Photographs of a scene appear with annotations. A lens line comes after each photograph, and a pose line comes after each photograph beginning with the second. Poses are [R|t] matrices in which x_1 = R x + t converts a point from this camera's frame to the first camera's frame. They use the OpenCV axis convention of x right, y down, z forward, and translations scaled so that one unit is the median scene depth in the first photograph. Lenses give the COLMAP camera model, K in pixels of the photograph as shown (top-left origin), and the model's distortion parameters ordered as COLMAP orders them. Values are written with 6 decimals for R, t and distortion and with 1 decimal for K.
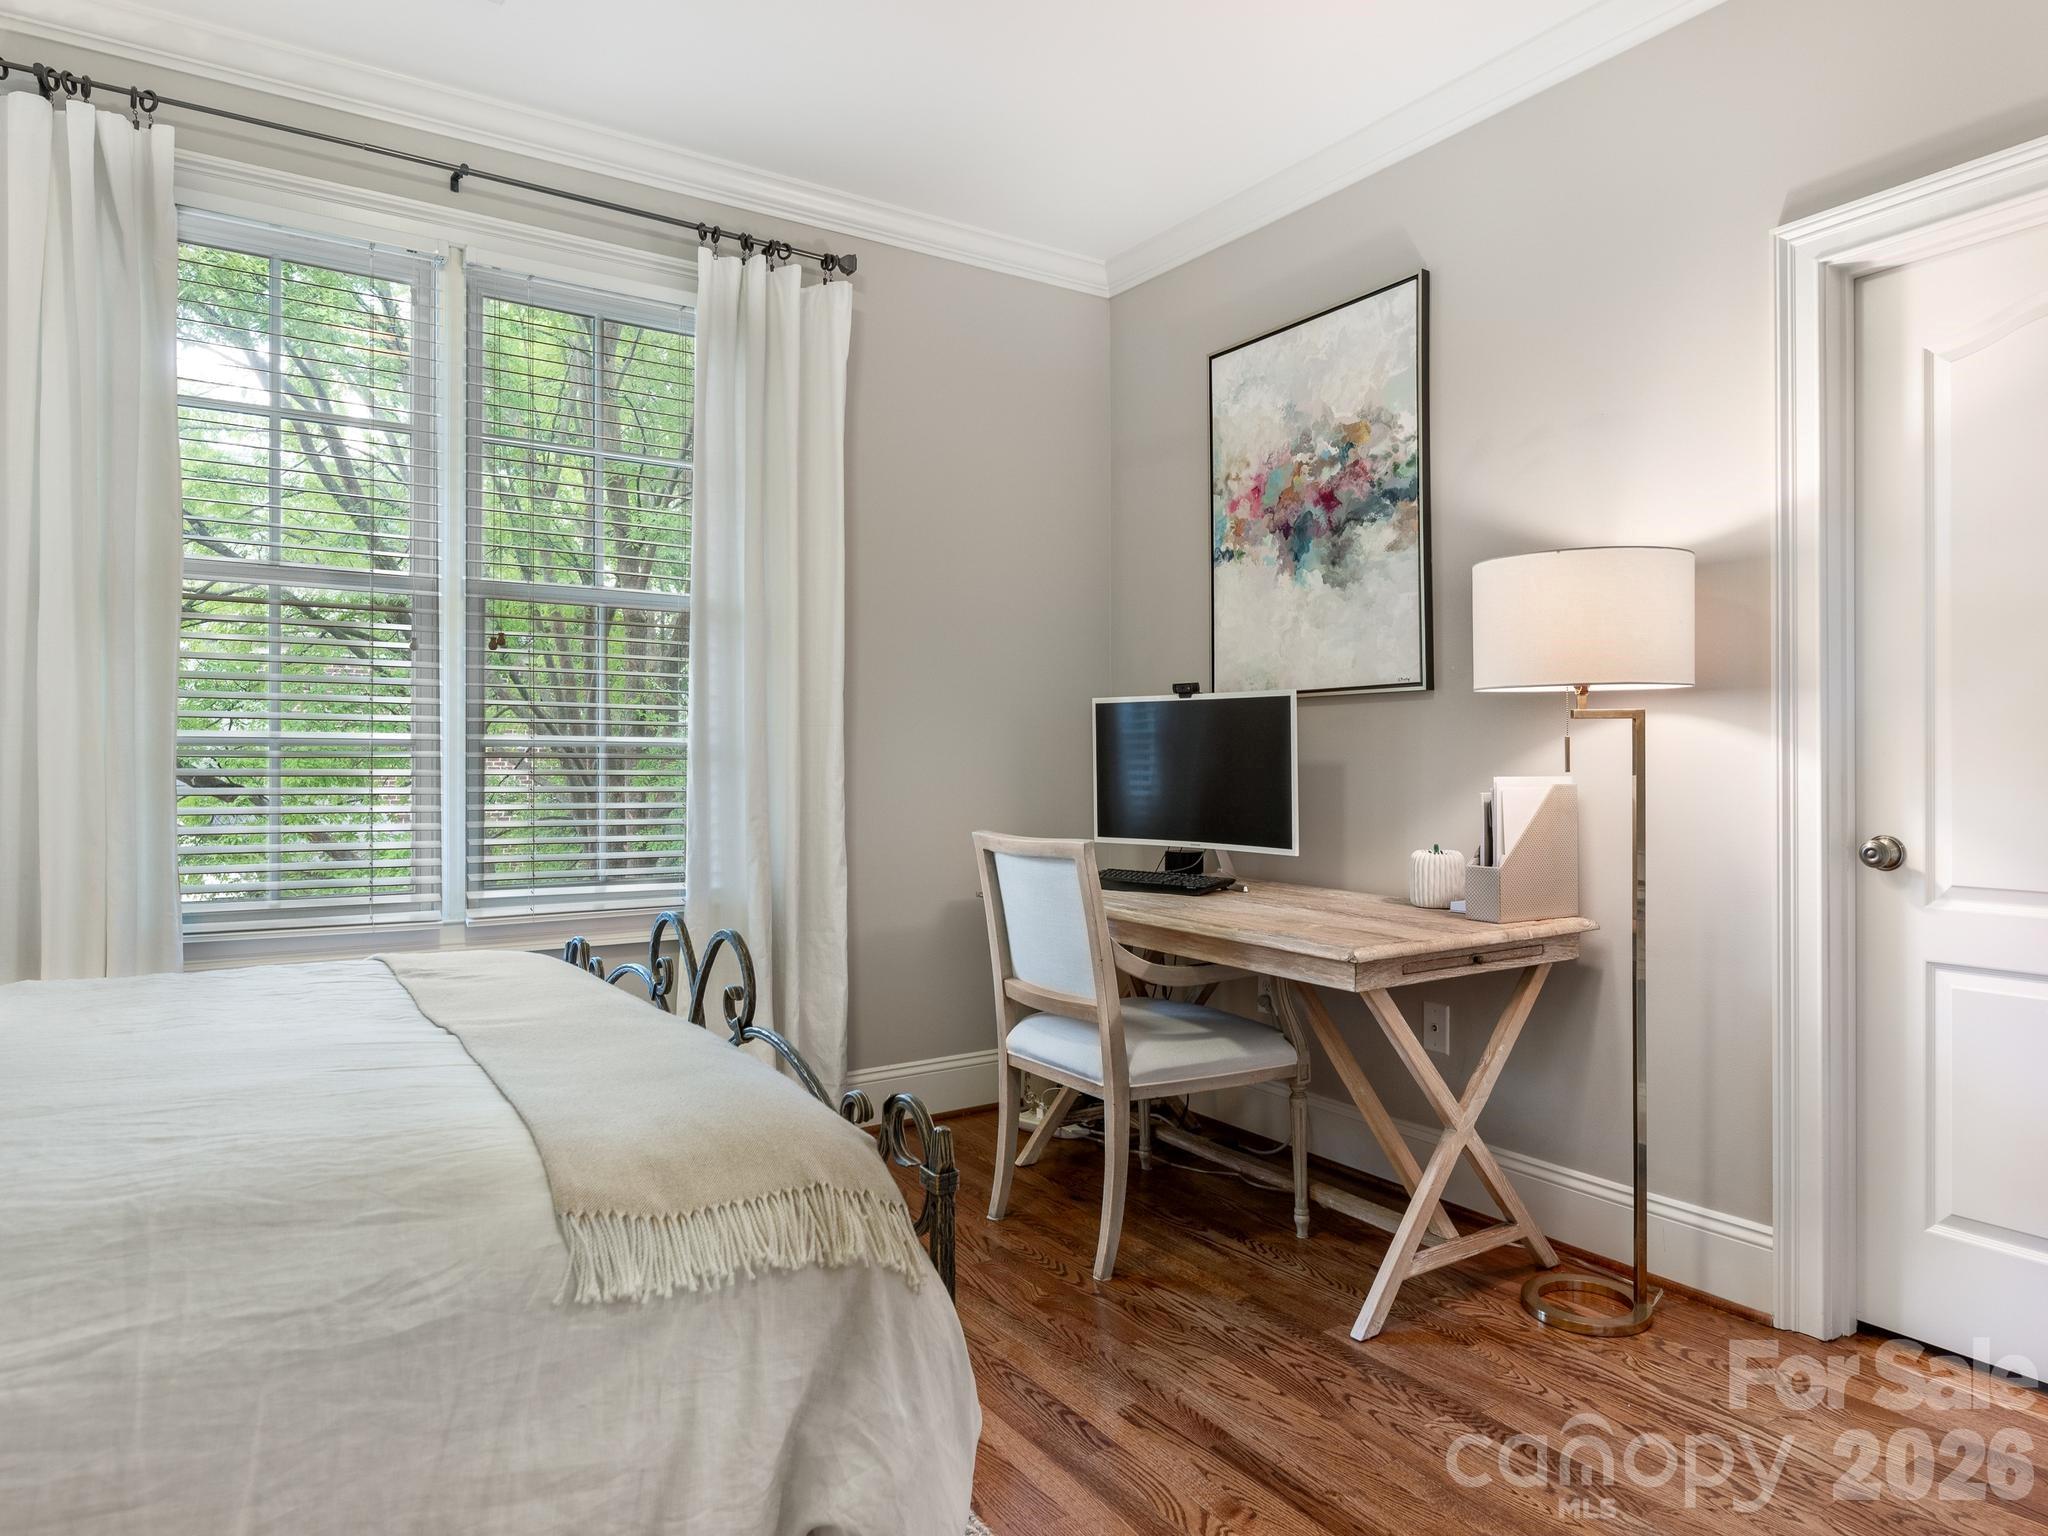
lens RADIAL K [[1252.9, 0, 1022.0], [0, 1252.9, 760.3], [0, 0, 1]] dist [-0.009362, 0.000110]
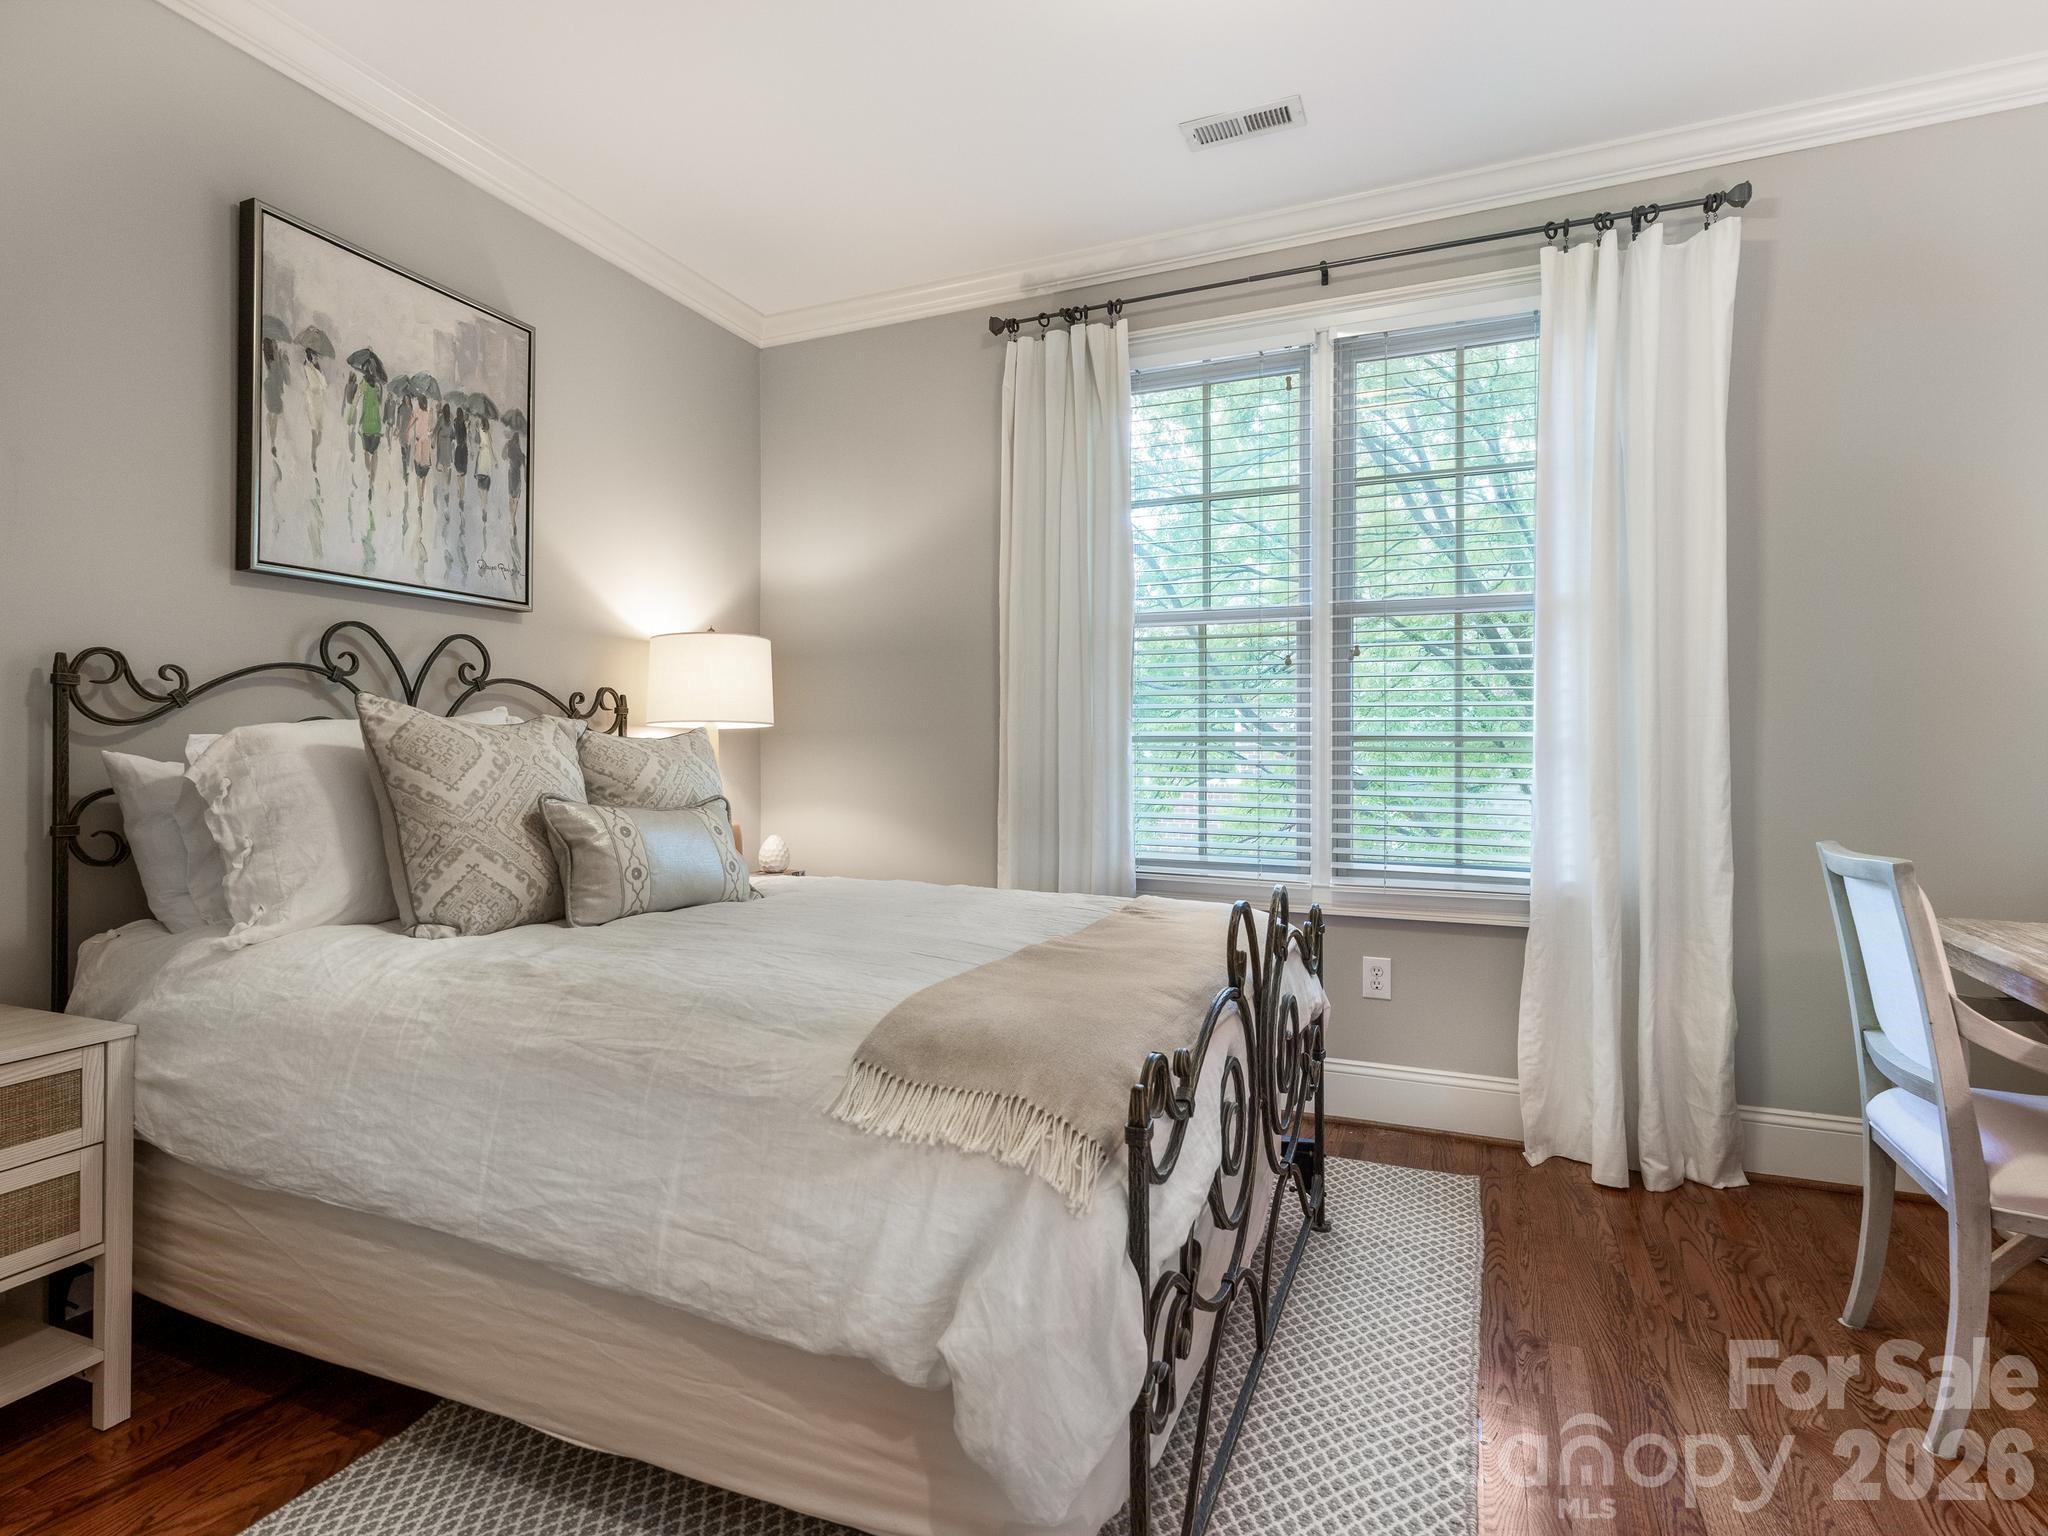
lens RADIAL K [[1111.4, 0, 1013.8], [0, 1111.4, 759.1], [0, 0, 1]] dist [0.012783, -0.002644]
pose [[0.530811, 0.006809, -0.847463, 0.330354], [-0.002542, 0.999976, 0.006441, -0.000690], [0.847486, -0.001264, 0.530816, 0.178843]]
